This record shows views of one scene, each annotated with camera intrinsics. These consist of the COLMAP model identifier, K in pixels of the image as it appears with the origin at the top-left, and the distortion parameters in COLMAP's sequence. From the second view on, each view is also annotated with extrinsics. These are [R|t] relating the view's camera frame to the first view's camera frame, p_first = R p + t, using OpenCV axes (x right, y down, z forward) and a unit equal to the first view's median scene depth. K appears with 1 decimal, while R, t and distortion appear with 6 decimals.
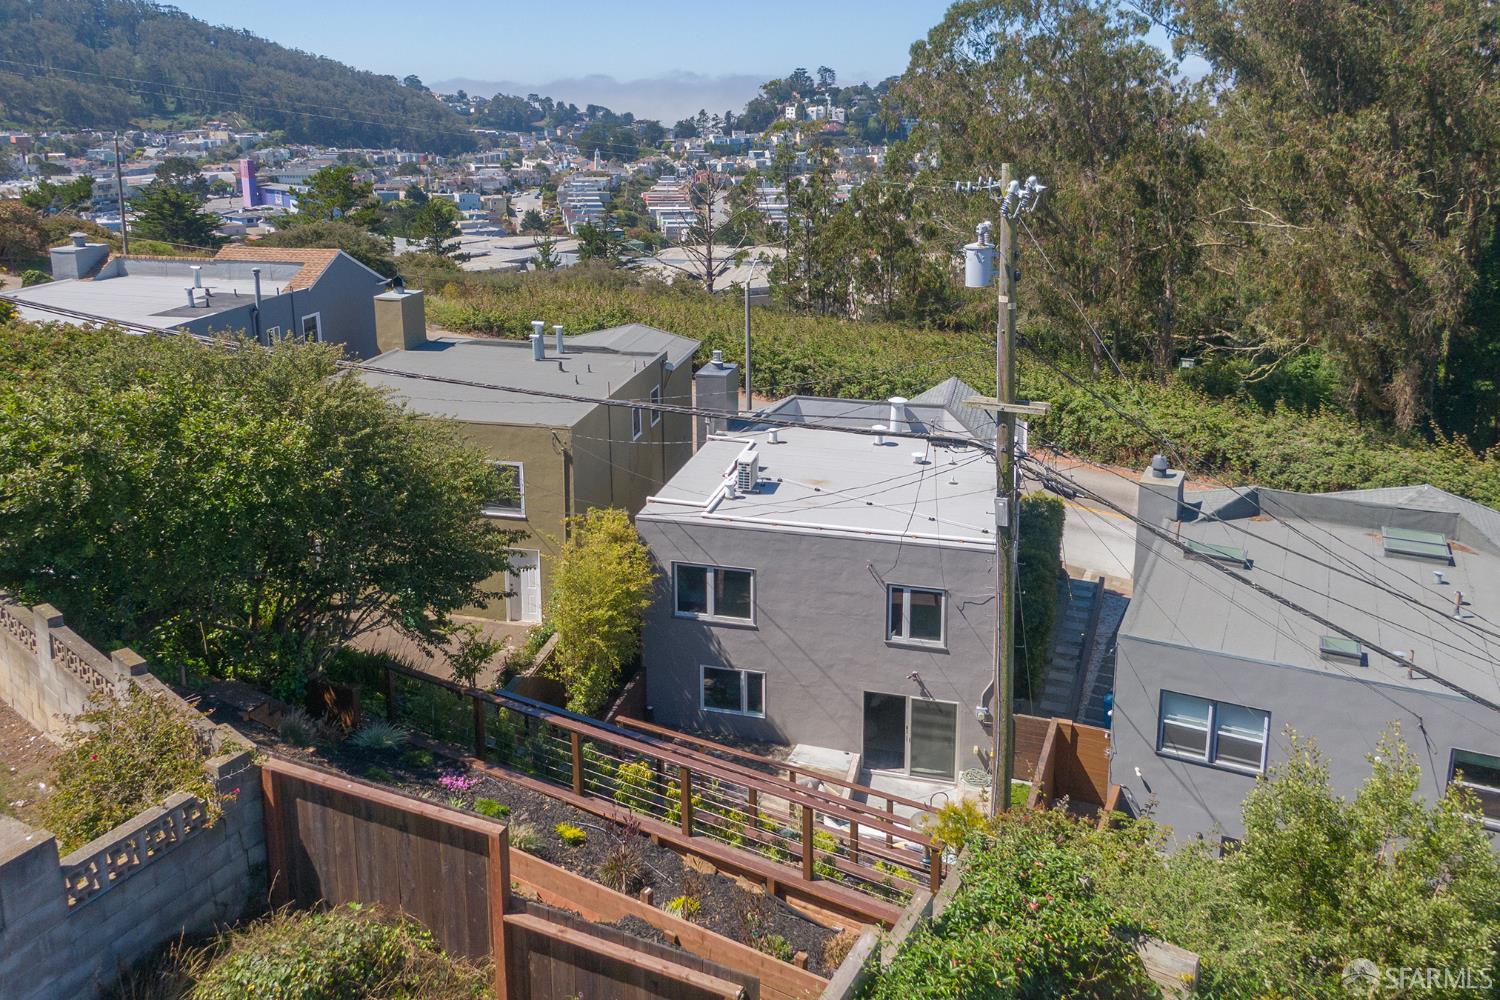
lens RADIAL K [[1174.8, 0, 847.4], [0, 1174.8, 544.3], [0, 0, 1]] dist [0.035636, -0.028356]
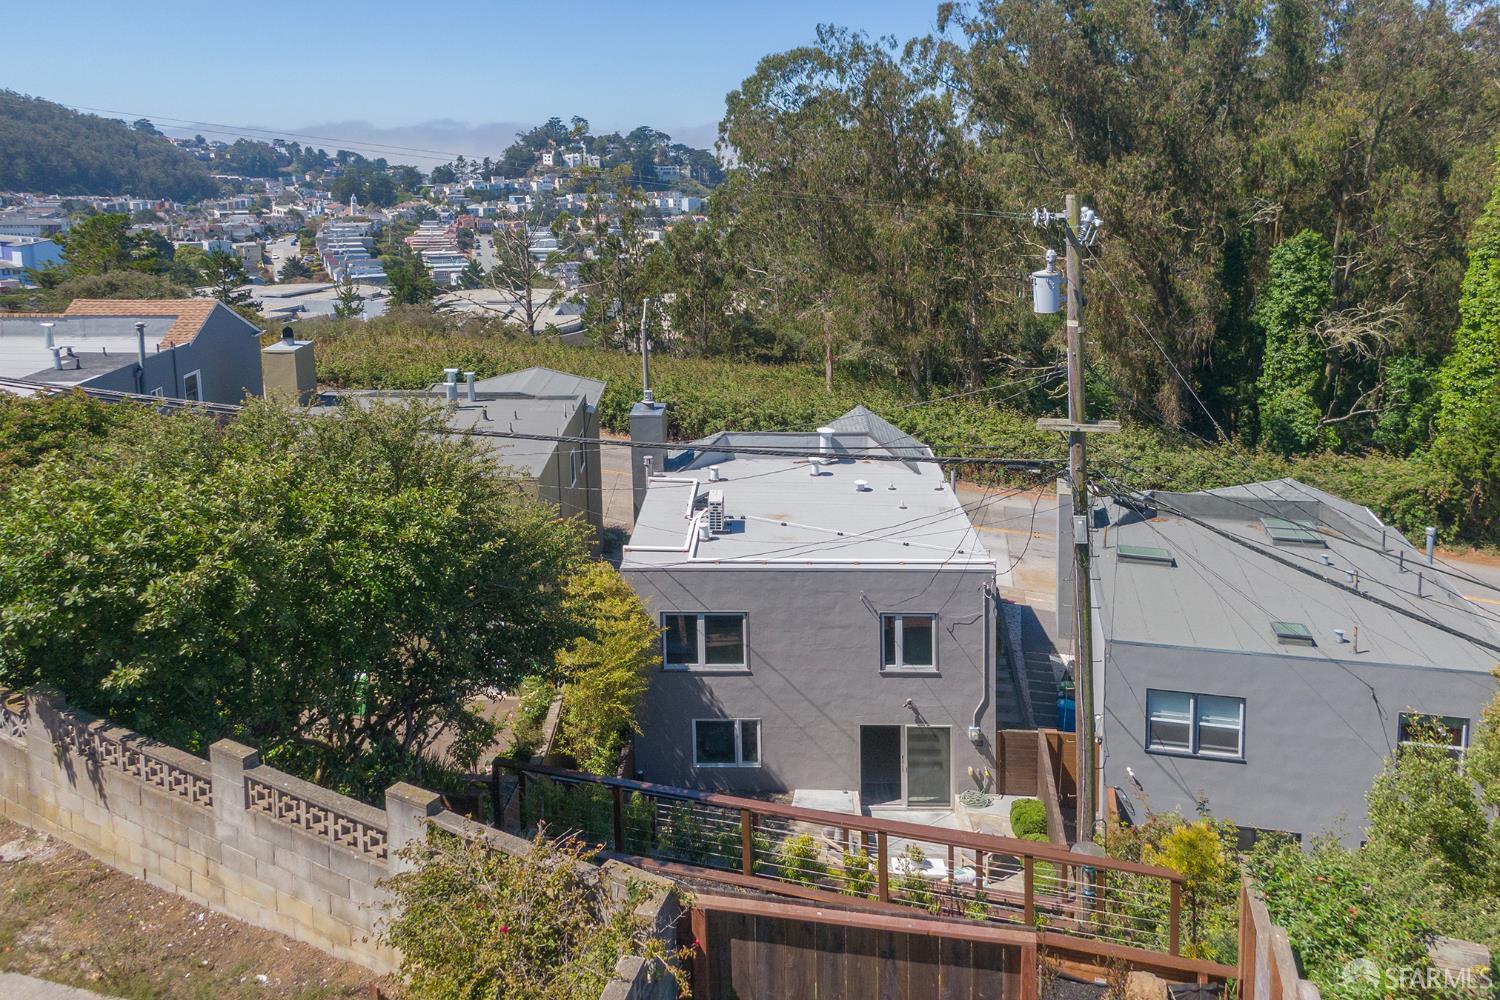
lens RADIAL K [[1124.3, 0, 784.1], [0, 1124.3, 475.3], [0, 0, 1]] dist [0.046218, -0.065096]
pose [[0.964600, -0.067559, 0.254917, -0.242516], [0.088480, 0.993508, -0.071506, -0.018281], [-0.248432, 0.091530, 0.964315, 0.081157]]
